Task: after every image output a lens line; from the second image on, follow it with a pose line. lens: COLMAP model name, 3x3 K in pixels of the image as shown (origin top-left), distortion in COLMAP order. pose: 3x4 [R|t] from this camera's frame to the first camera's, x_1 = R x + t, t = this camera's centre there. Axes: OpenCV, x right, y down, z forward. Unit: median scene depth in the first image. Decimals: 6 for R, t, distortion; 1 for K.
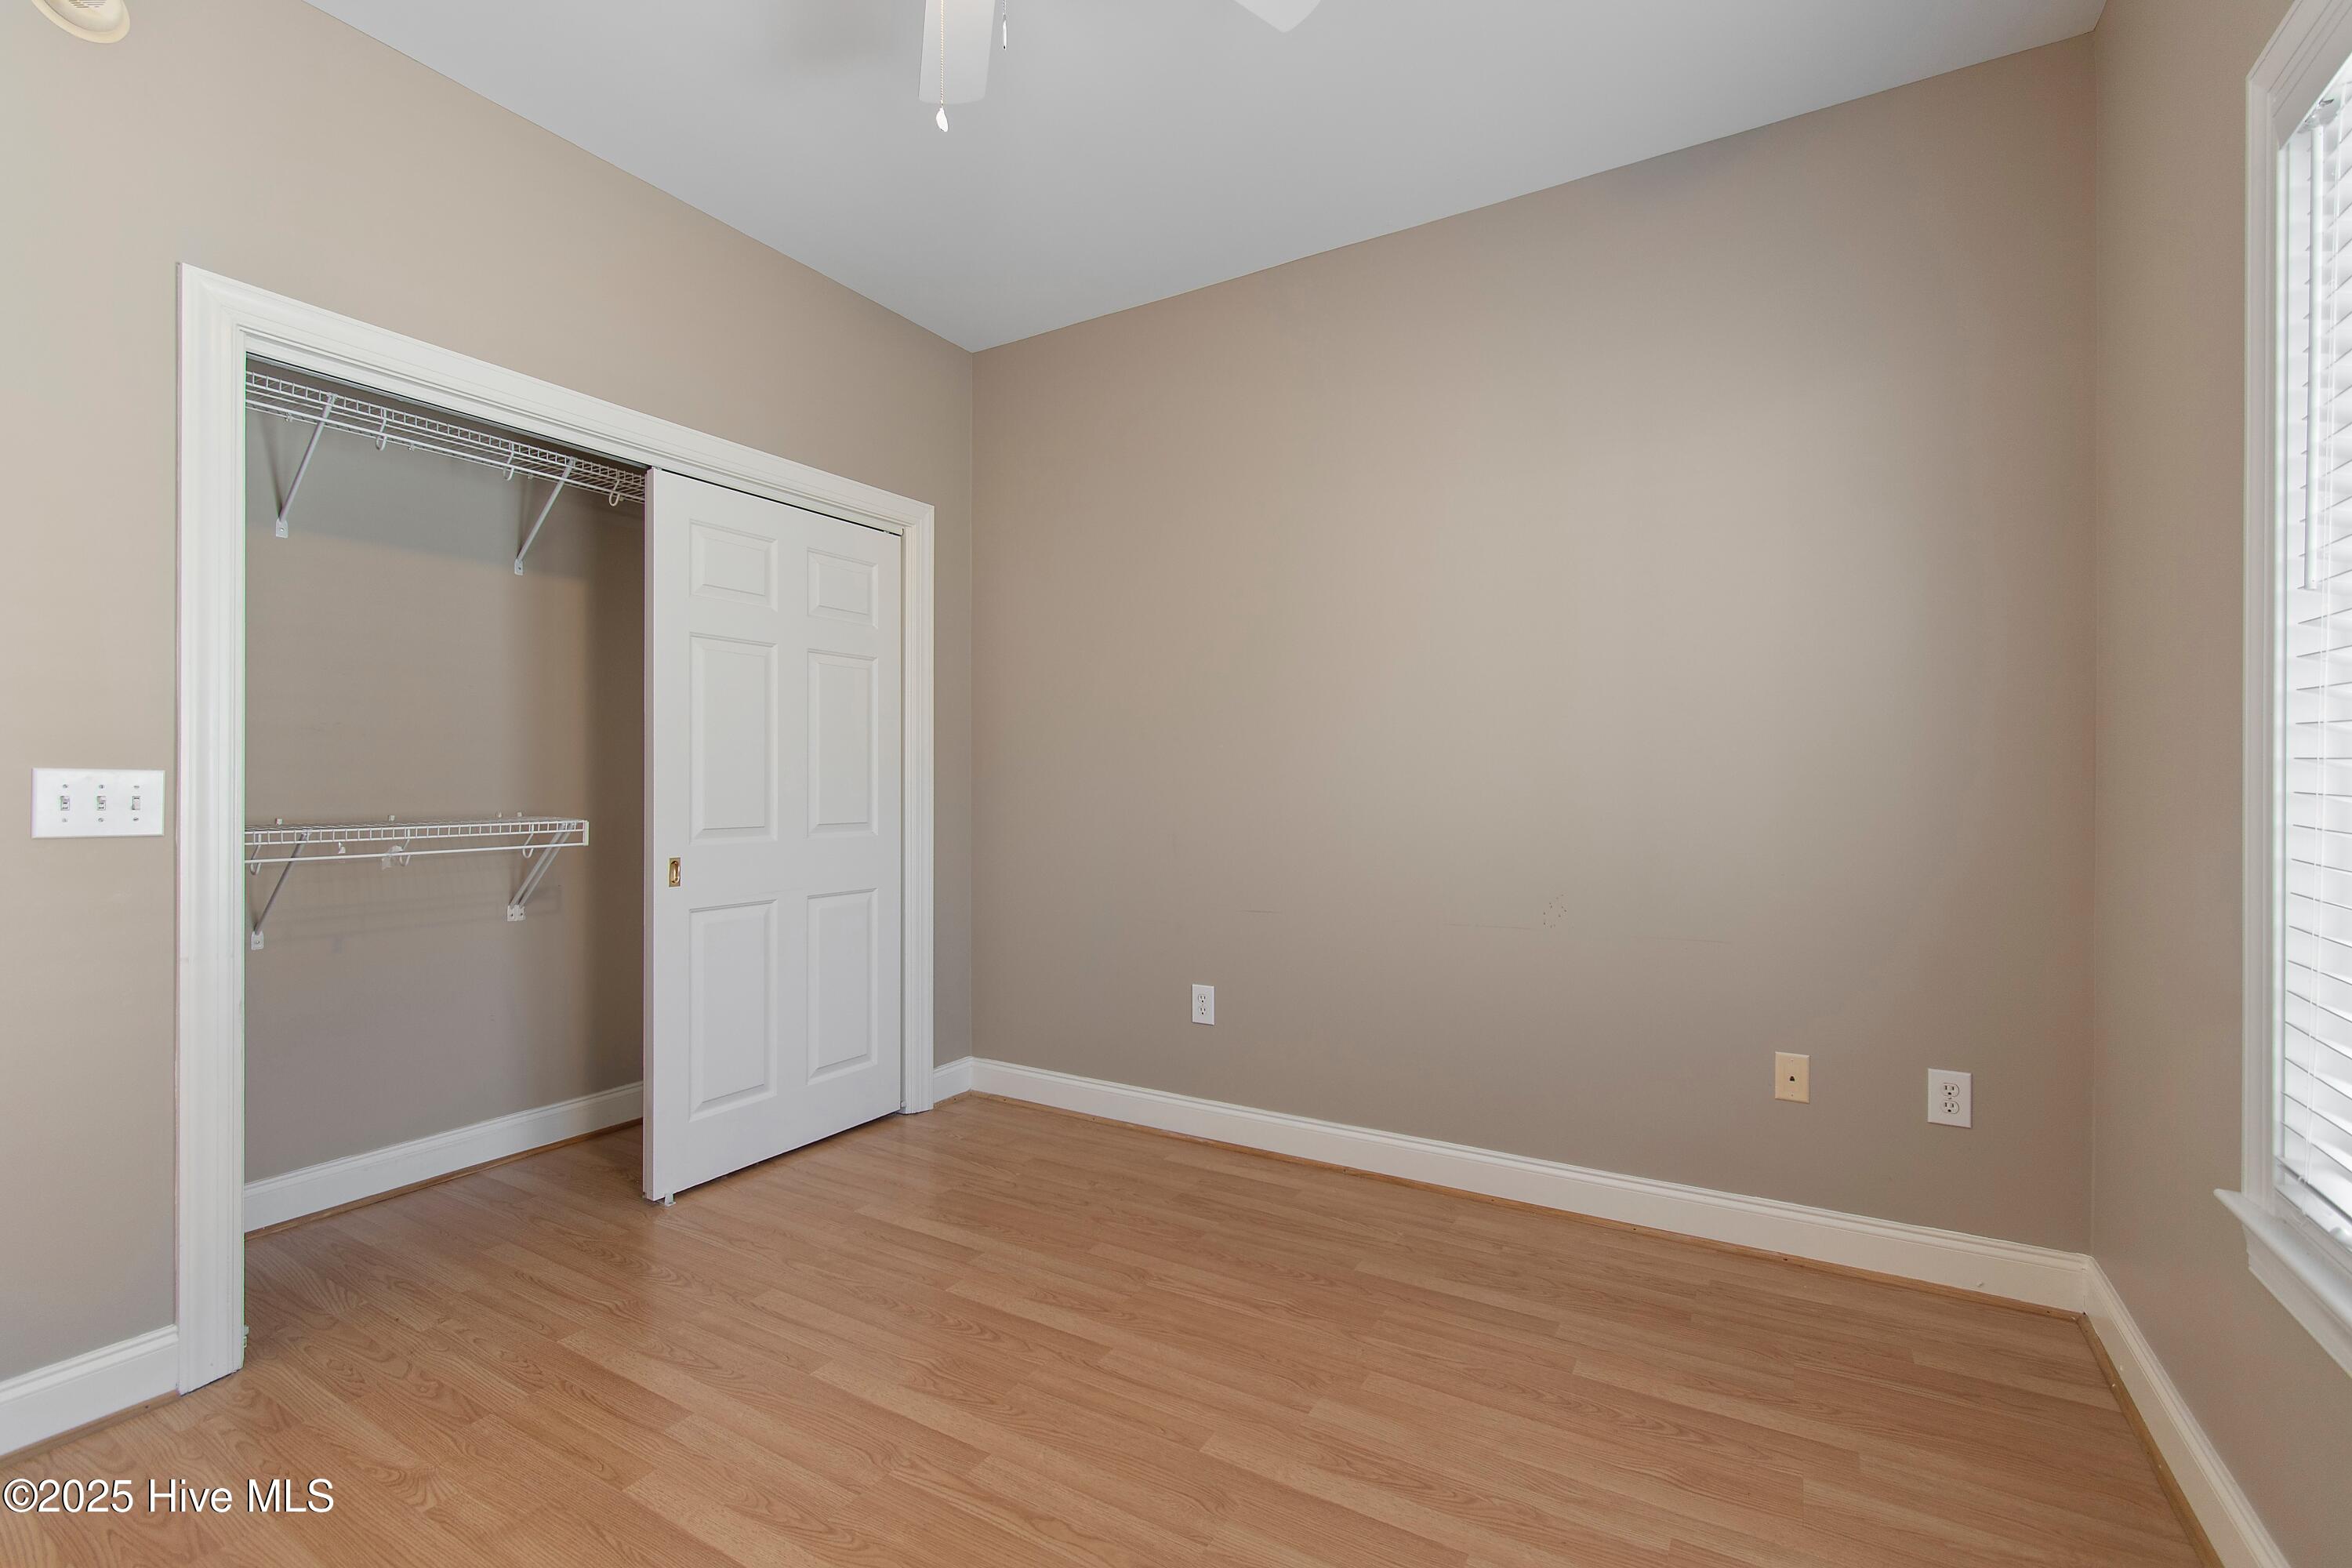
lens RADIAL K [[1050.2, 0, 1175.7], [0, 1050.2, 788.3], [0, 0, 1]] dist [0.000364, 0.000111]
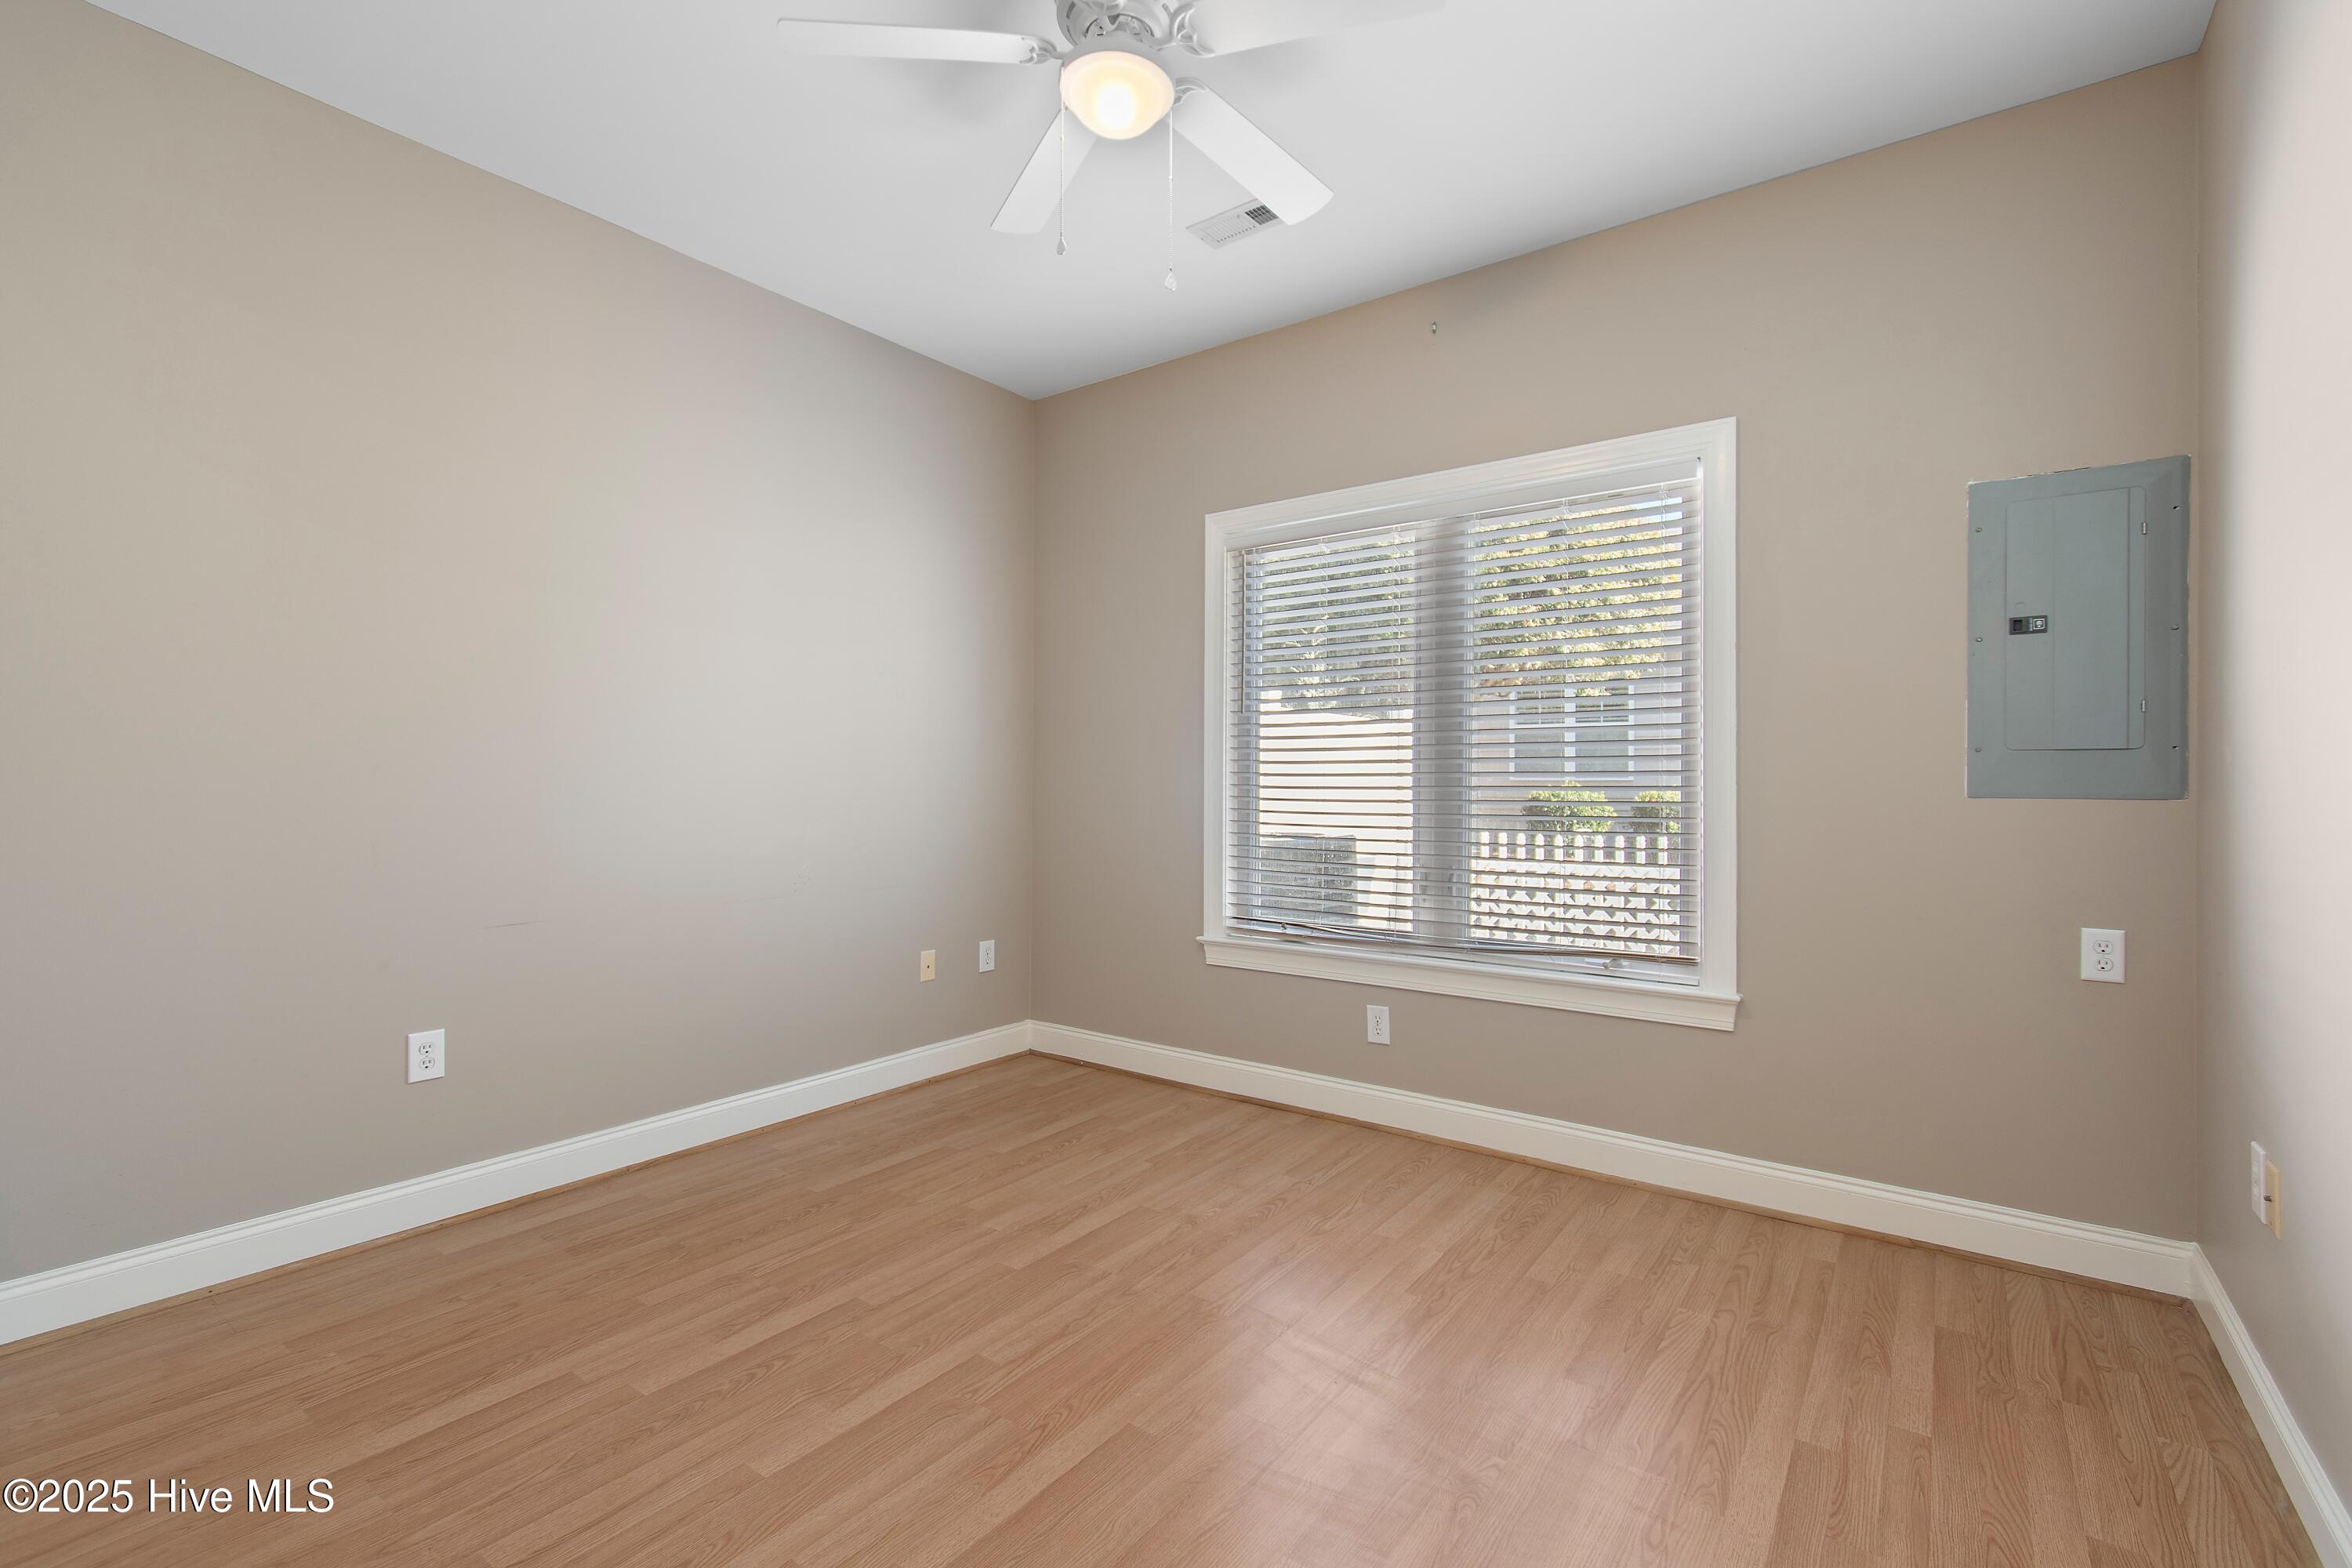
lens RADIAL K [[1050.2, 0, 1180.5], [0, 1050.2, 784.6], [0, 0, 1]] dist [0.000364, 0.000111]
pose [[0.078518, -0.000743, 0.996912, -1.013397], [-0.000421, 1.000000, 0.000778, 0.000733], [-0.996913, -0.000480, 0.078517, 0.524898]]
